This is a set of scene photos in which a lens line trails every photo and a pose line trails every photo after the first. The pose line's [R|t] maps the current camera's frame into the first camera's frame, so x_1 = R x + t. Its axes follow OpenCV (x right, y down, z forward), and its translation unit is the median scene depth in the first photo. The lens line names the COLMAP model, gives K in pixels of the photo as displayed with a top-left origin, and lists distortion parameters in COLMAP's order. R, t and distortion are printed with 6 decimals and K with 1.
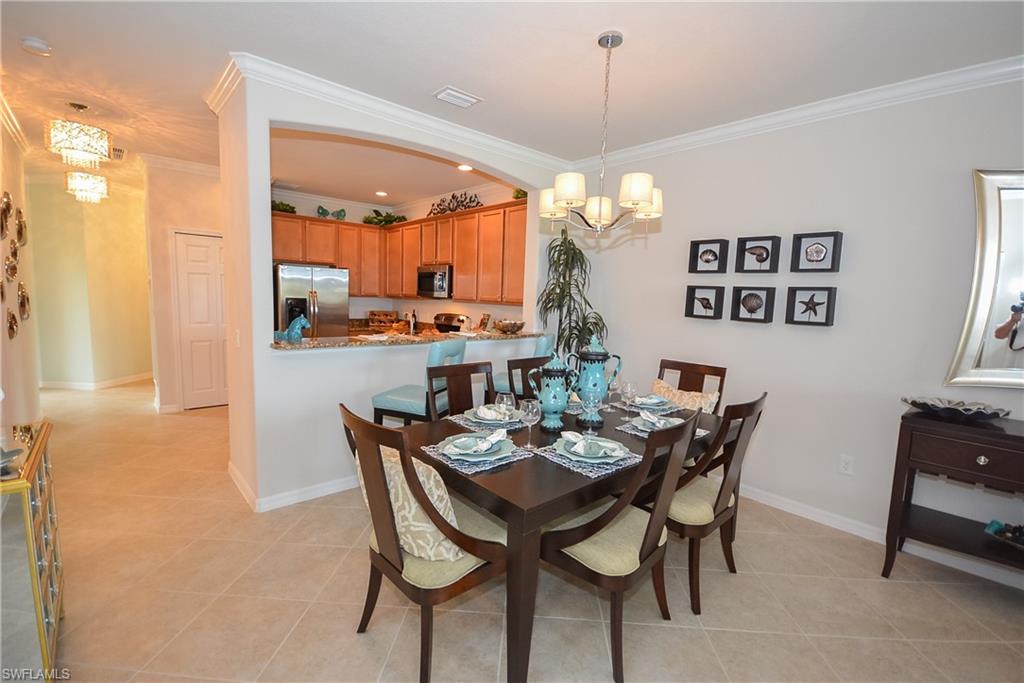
lens RADIAL K [[451.3, 0, 512.0], [0, 451.3, 341.5], [0, 0, 1]] dist [-0.000306, -0.000028]
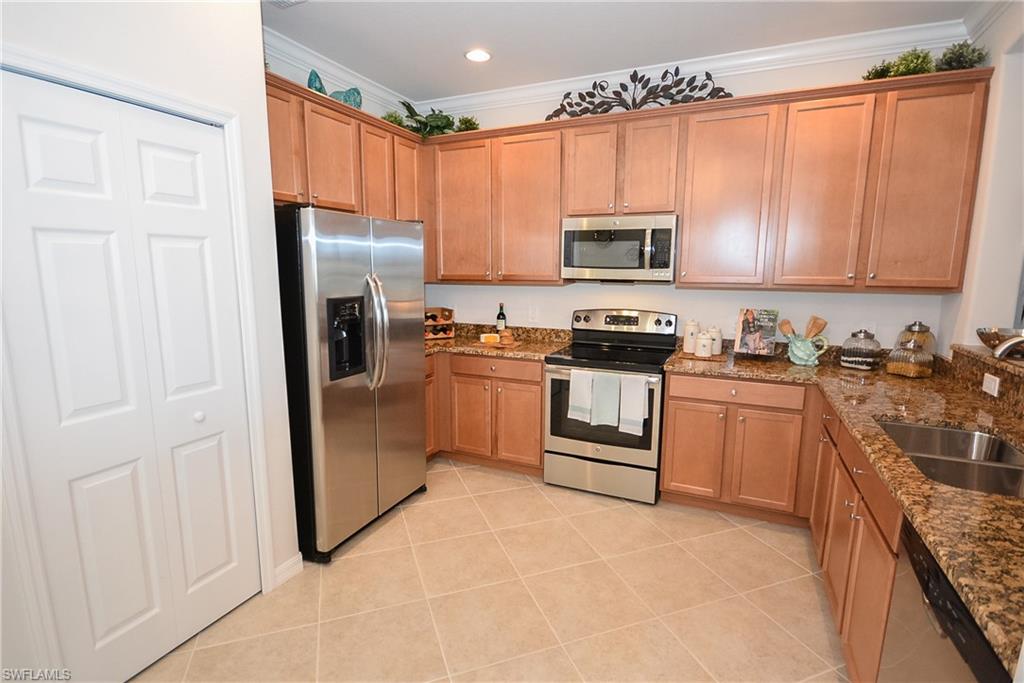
lens RADIAL K [[480.8, 0, 512.0], [0, 480.8, 341.5], [0, 0, 1]] dist [-0.003293, -0.000367]
pose [[0.913348, -0.093307, 0.396346, -0.490238], [0.071047, 0.994978, 0.070512, -0.072713], [-0.400934, -0.036242, 0.915390, 0.540773]]
